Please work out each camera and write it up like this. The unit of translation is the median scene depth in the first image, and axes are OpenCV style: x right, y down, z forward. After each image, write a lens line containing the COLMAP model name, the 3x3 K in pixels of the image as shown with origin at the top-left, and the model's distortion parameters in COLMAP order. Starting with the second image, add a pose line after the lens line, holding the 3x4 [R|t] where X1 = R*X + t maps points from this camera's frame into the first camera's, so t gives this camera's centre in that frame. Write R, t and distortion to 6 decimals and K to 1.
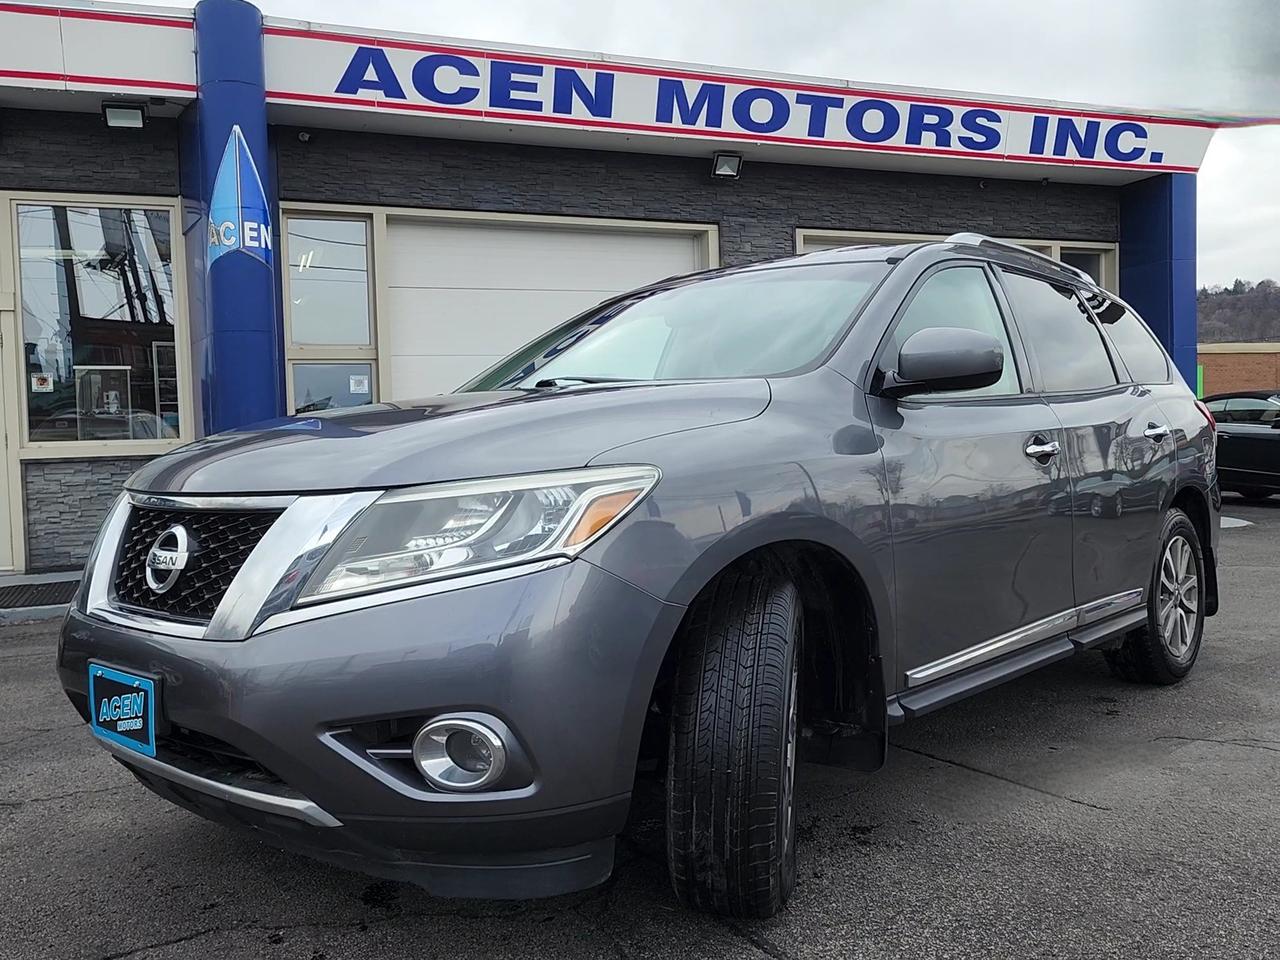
lens RADIAL K [[1086.5, 0, 643.7], [0, 1086.5, 476.8], [0, 0, 1]] dist [0.018398, 0.007566]
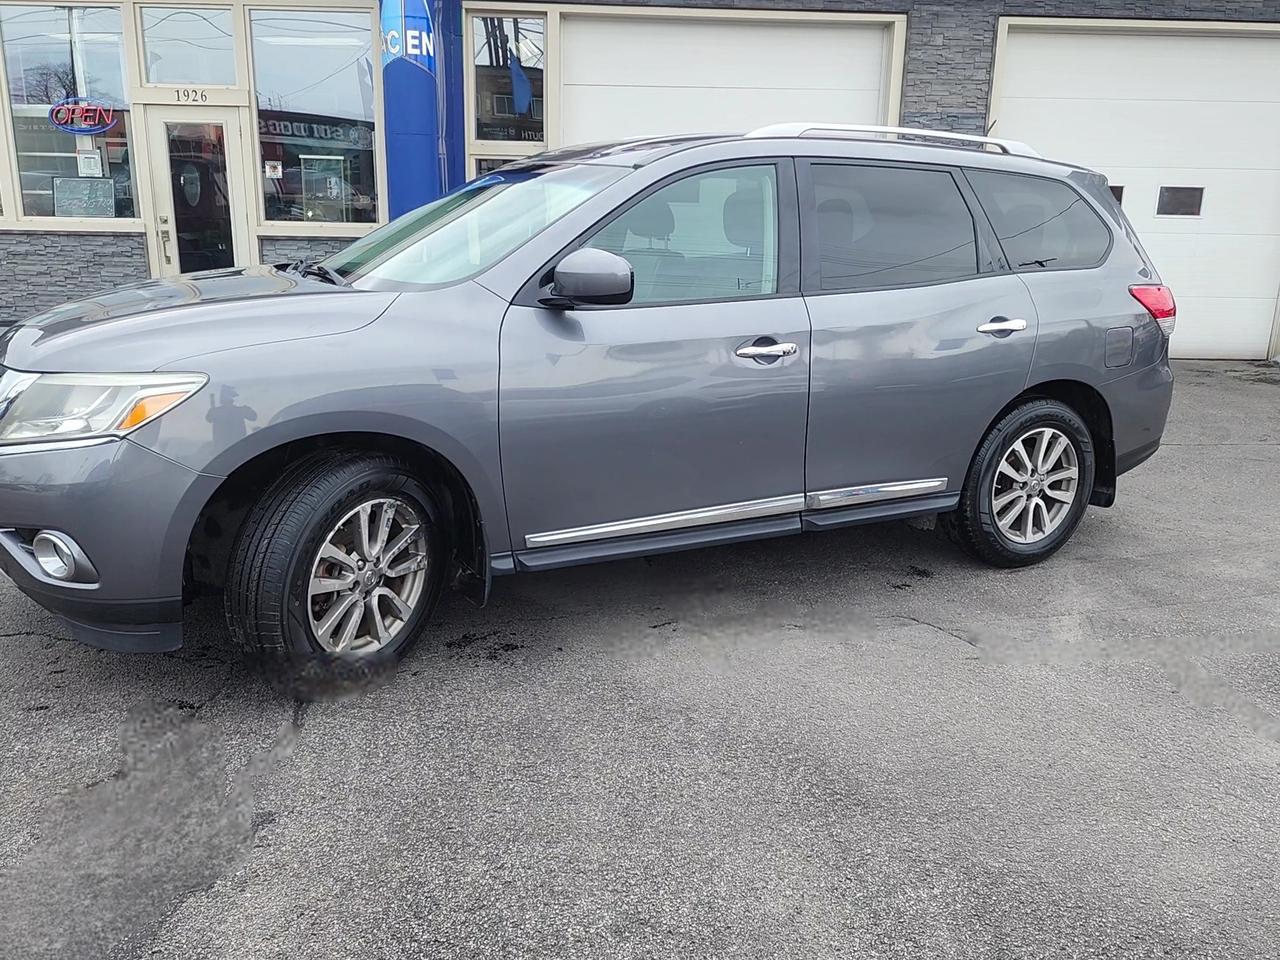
lens RADIAL K [[1086.5, 0, 637.9], [0, 1086.5, 479.7], [0, 0, 1]] dist [0.018398, 0.007566]
pose [[0.940712, 0.131554, -0.312656, 0.259140], [-0.058900, 0.971080, 0.231377, -0.061731], [0.334052, -0.199244, 0.921255, -0.030077]]
